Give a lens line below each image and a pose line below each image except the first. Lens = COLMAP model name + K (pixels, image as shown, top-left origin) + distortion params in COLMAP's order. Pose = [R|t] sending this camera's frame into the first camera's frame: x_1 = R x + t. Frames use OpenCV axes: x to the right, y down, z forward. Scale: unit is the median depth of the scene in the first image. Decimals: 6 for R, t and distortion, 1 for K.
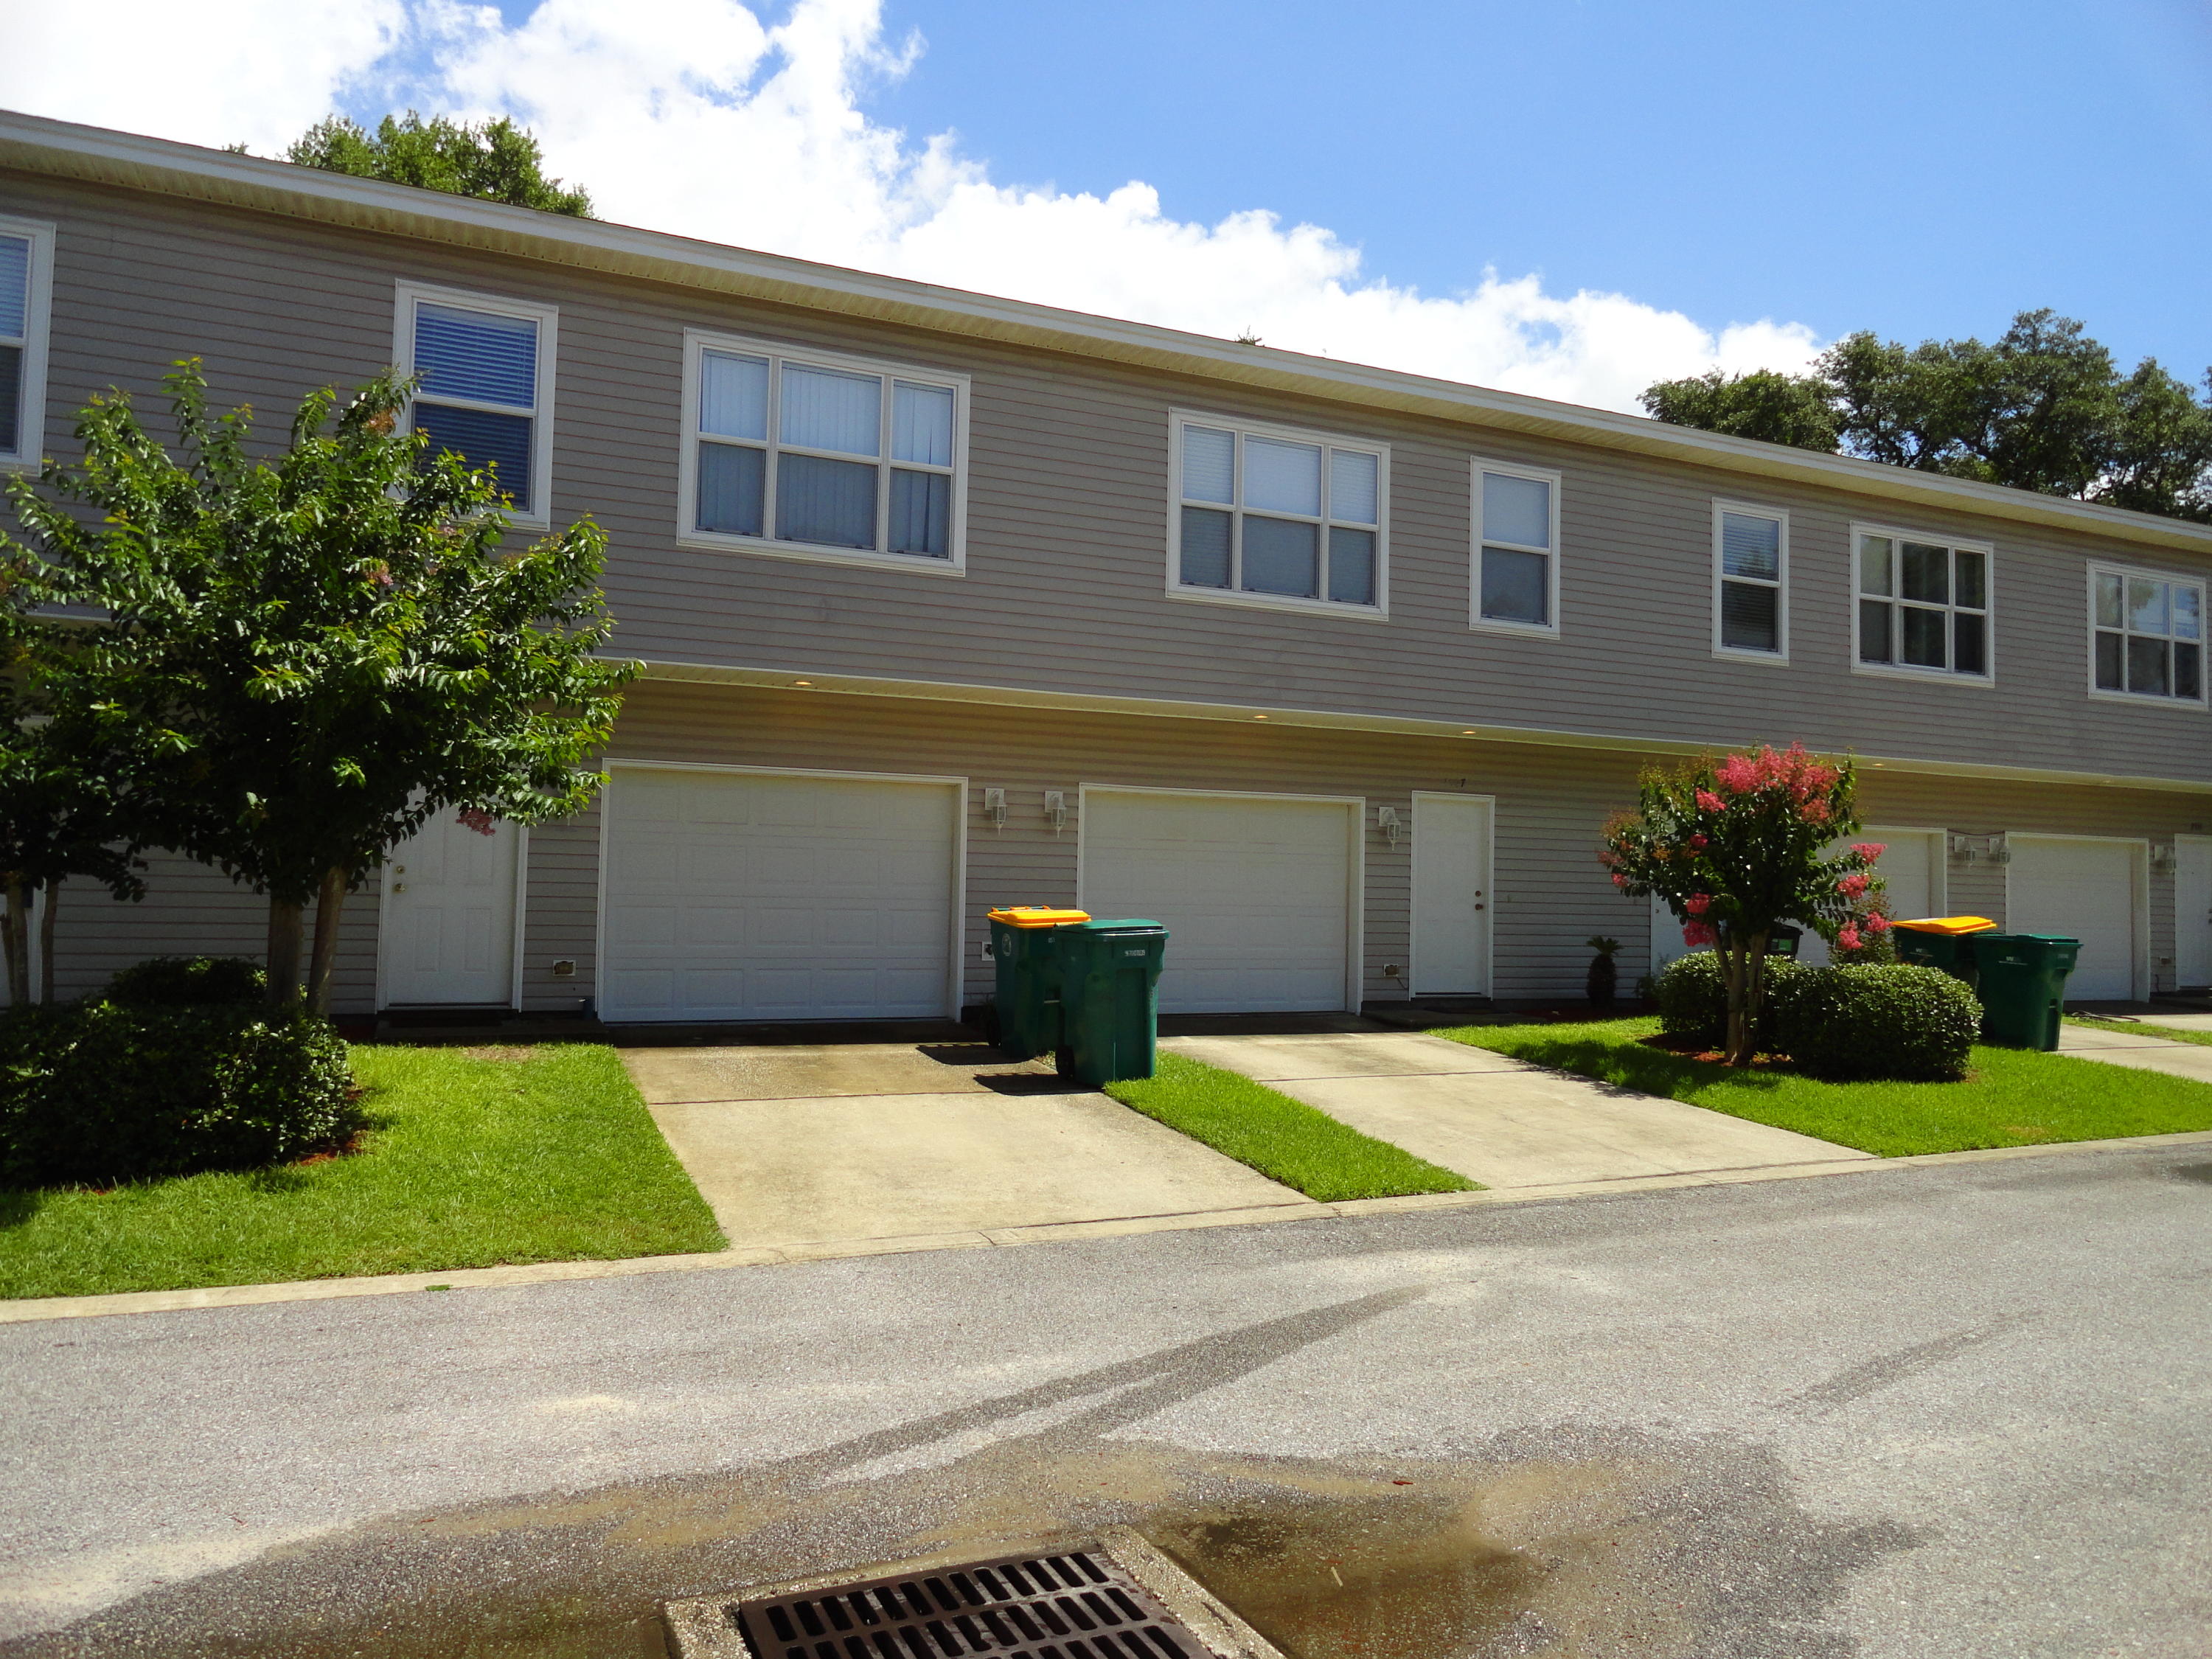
lens RADIAL K [[1512.6, 0, 1106.0], [0, 1512.6, 829.5], [0, 0, 1]] dist [-0.004133, 0.002956]
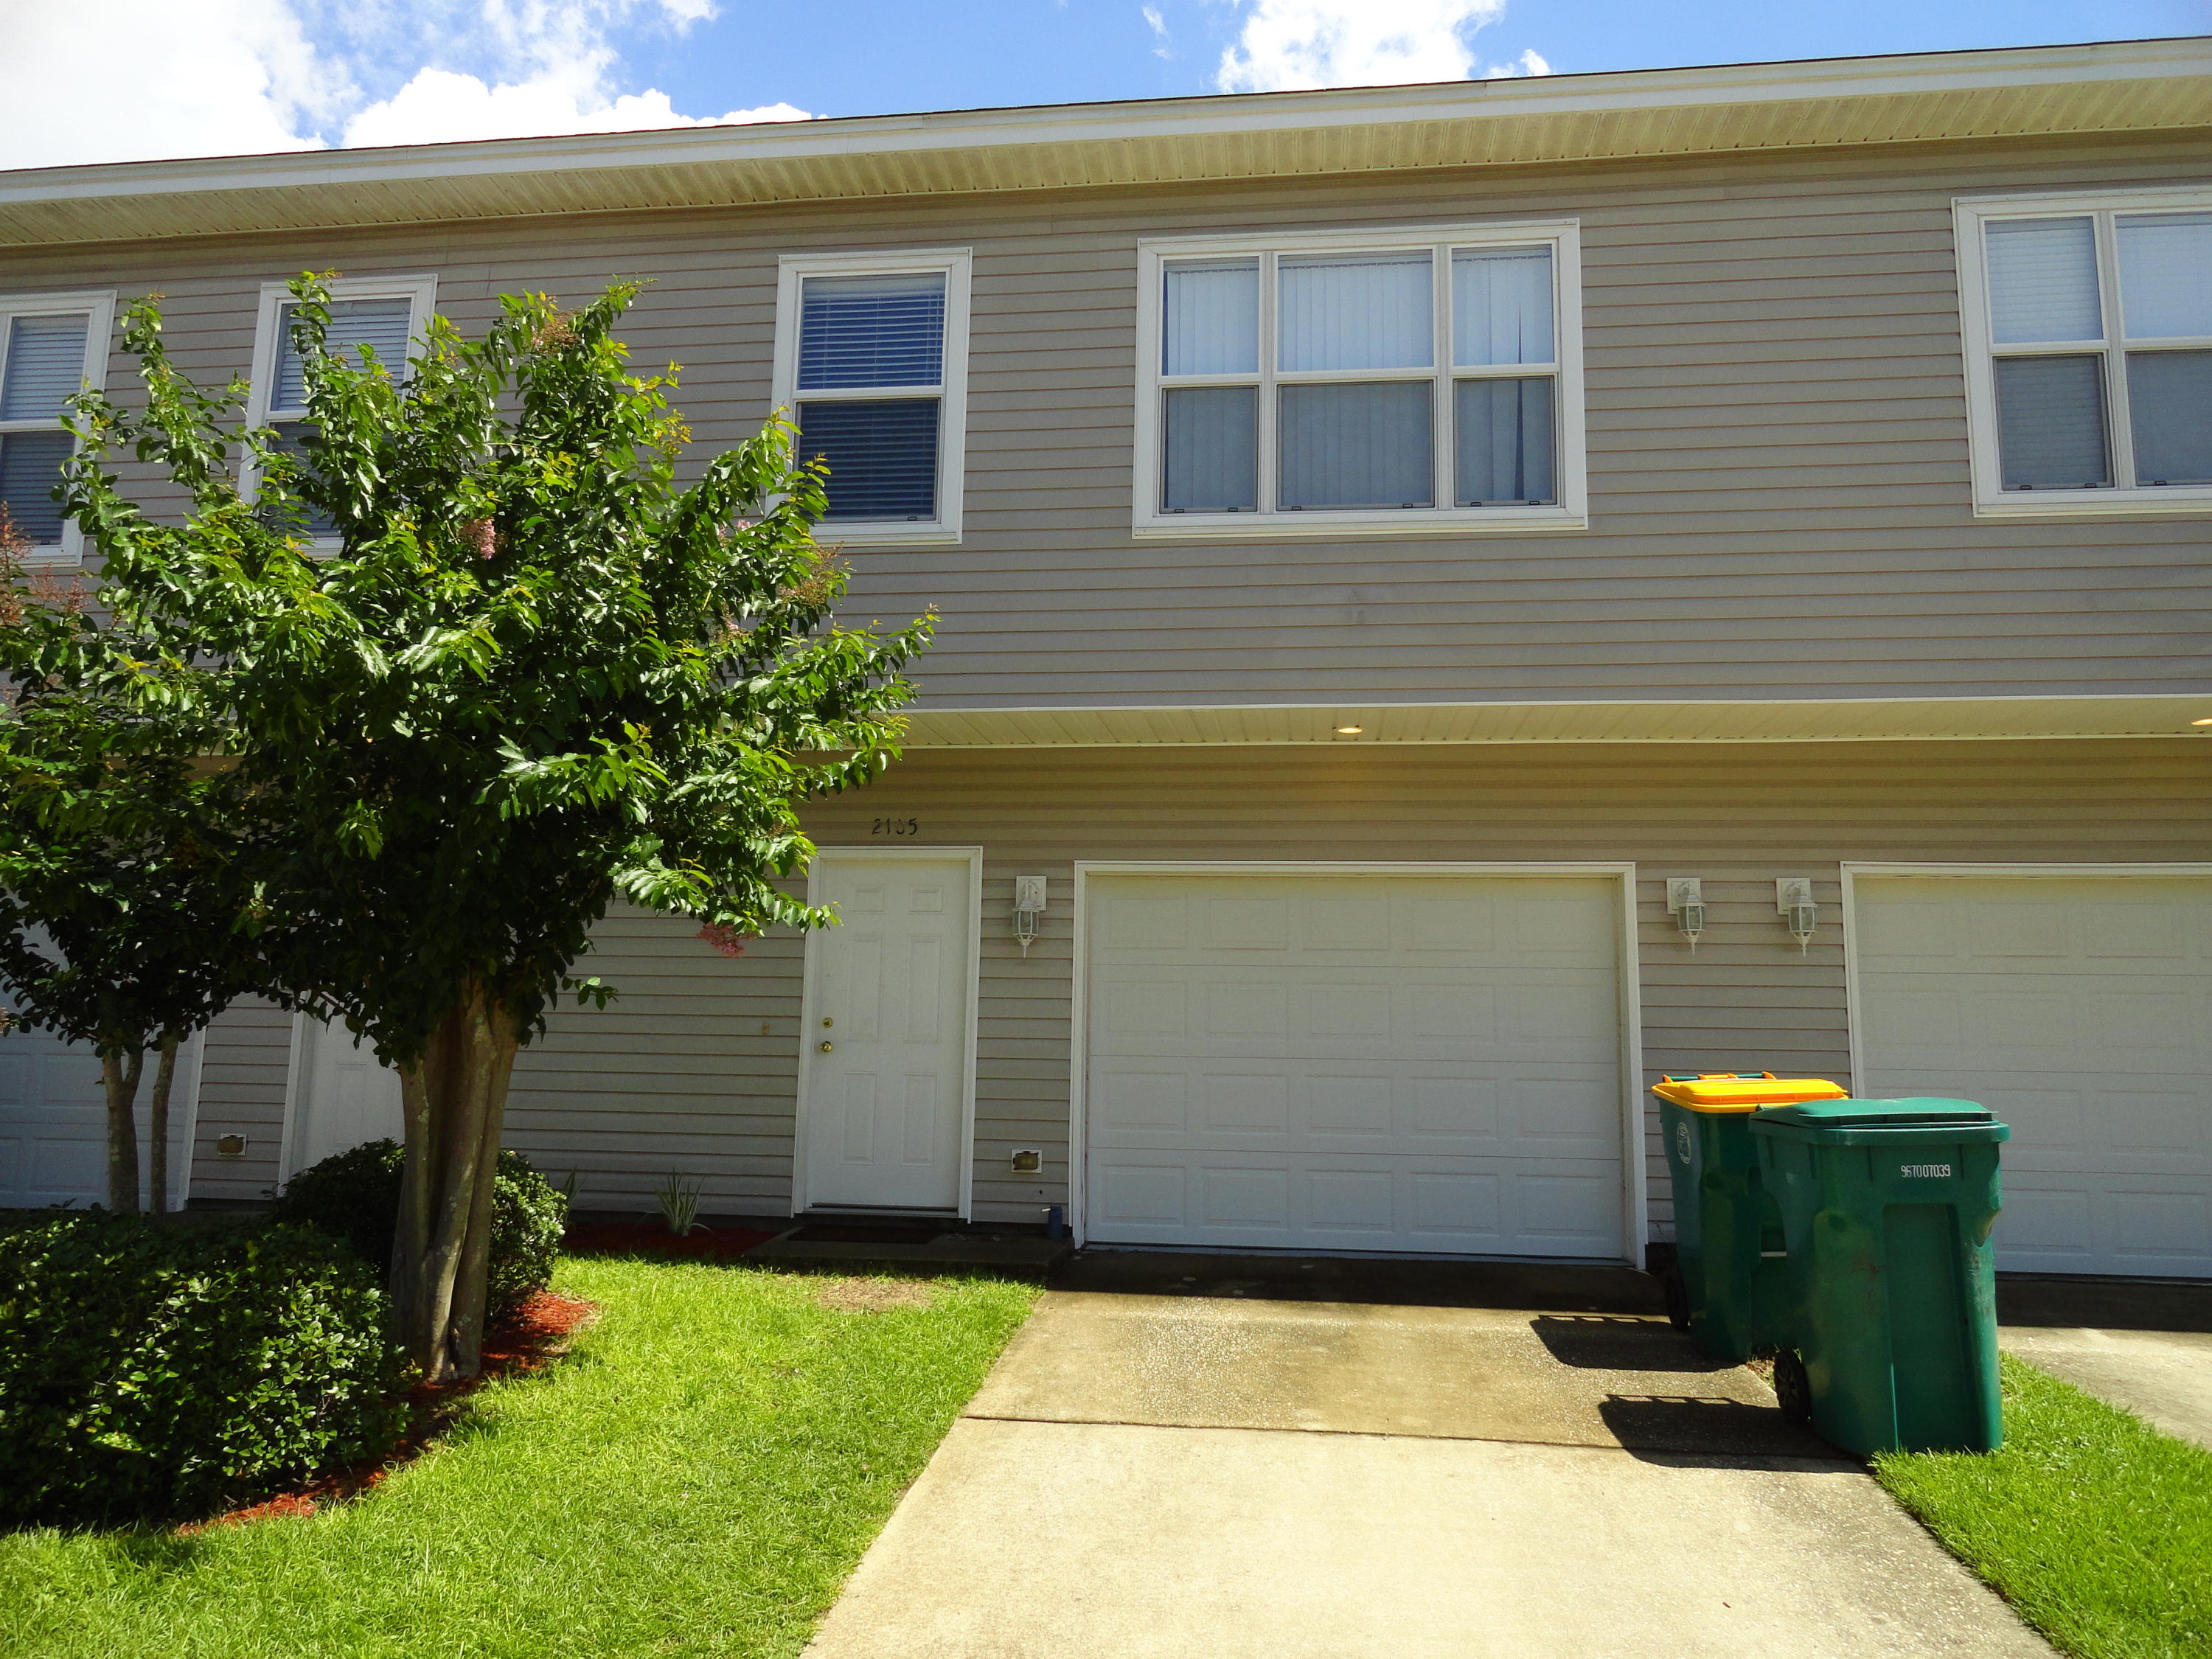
lens RADIAL K [[1512.6, 0, 1106.0], [0, 1512.6, 829.5], [0, 0, 1]] dist [-0.004133, 0.002956]
pose [[0.858725, -0.080664, -0.506048, 0.039965], [0.022527, 0.992521, -0.119981, 0.023241], [0.511941, 0.091631, 0.854119, 0.395399]]
